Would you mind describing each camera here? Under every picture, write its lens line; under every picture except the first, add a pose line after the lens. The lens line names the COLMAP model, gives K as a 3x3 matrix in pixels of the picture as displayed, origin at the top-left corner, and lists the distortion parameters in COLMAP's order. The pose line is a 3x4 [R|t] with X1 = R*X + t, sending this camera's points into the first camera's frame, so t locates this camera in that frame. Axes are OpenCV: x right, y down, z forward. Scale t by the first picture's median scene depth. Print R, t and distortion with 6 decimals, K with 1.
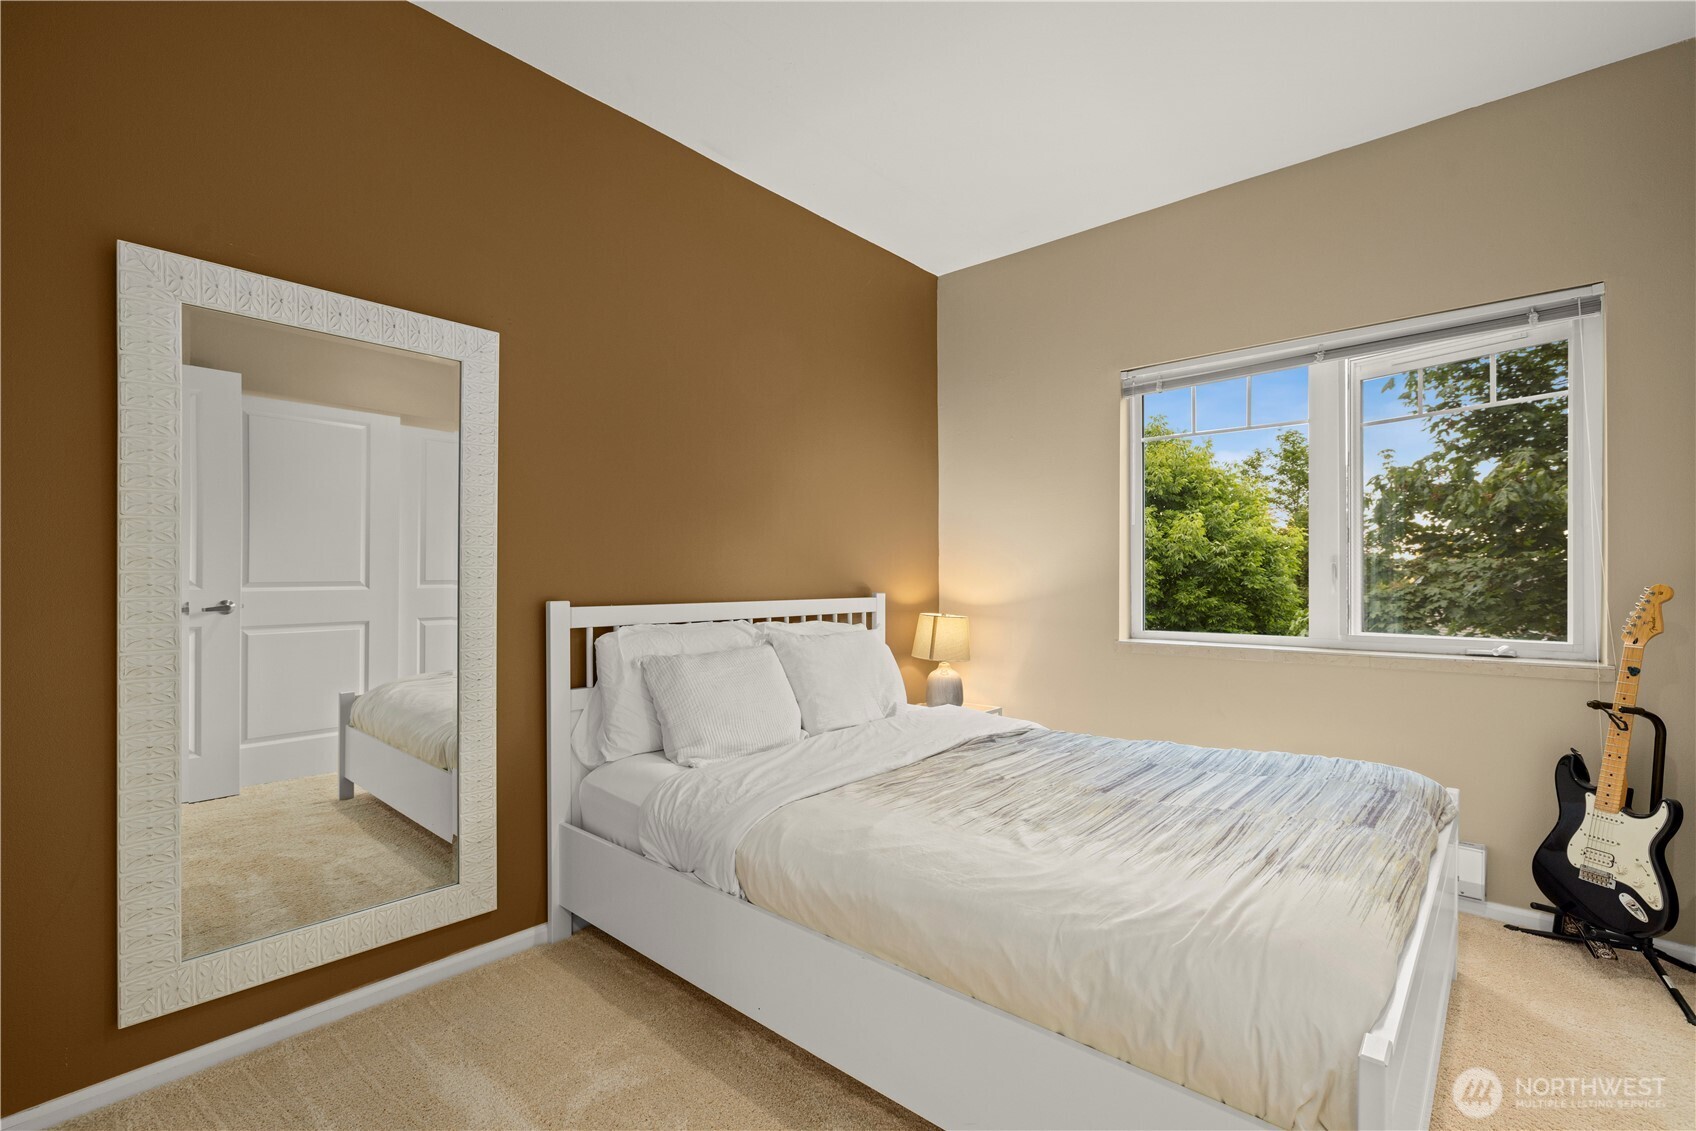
lens RADIAL K [[764.2, 0, 839.7], [0, 764.2, 576.3], [0, 0, 1]] dist [-0.009024, 0.000148]
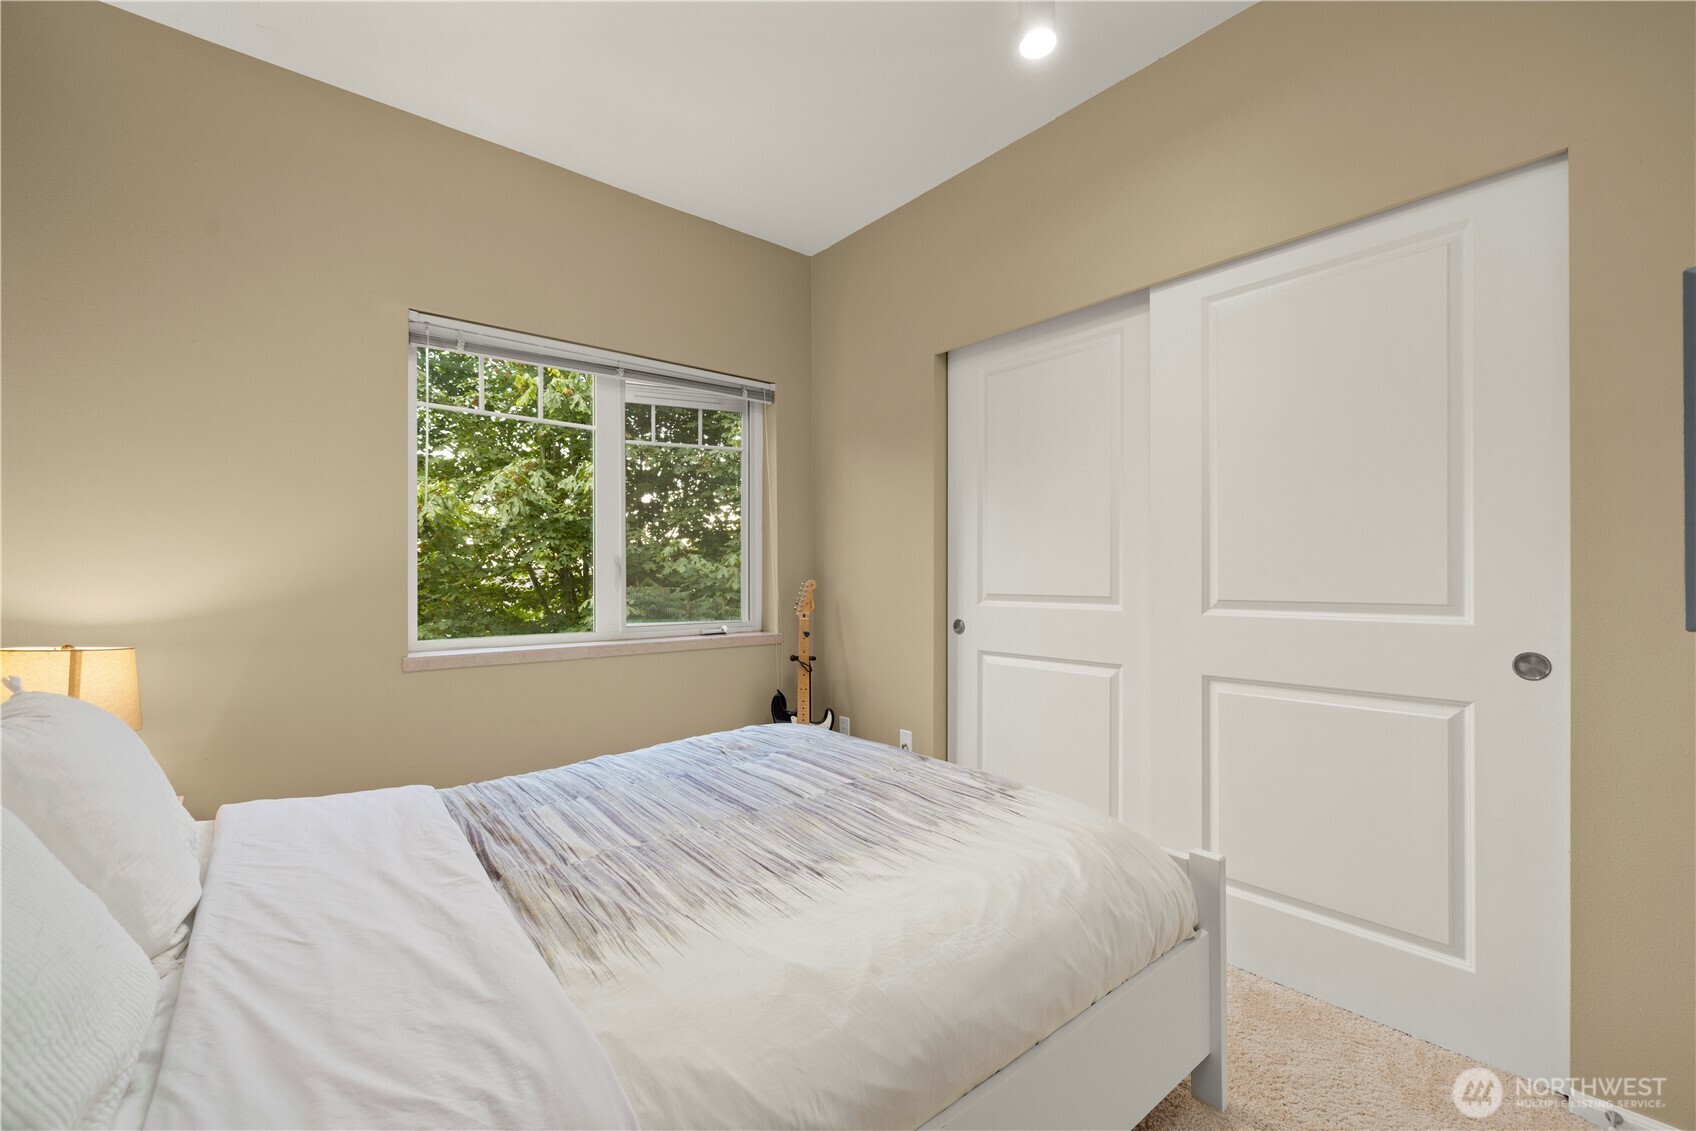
lens RADIAL K [[720.8, 0, 842.9], [0, 720.8, 578.6], [0, 0, 1]] dist [-0.001395, 0.002333]
pose [[0.147307, -0.001047, 0.989090, -0.500389], [0.001507, 0.999999, 0.000834, 0.009549], [-0.989090, 0.001367, 0.147308, 0.805996]]
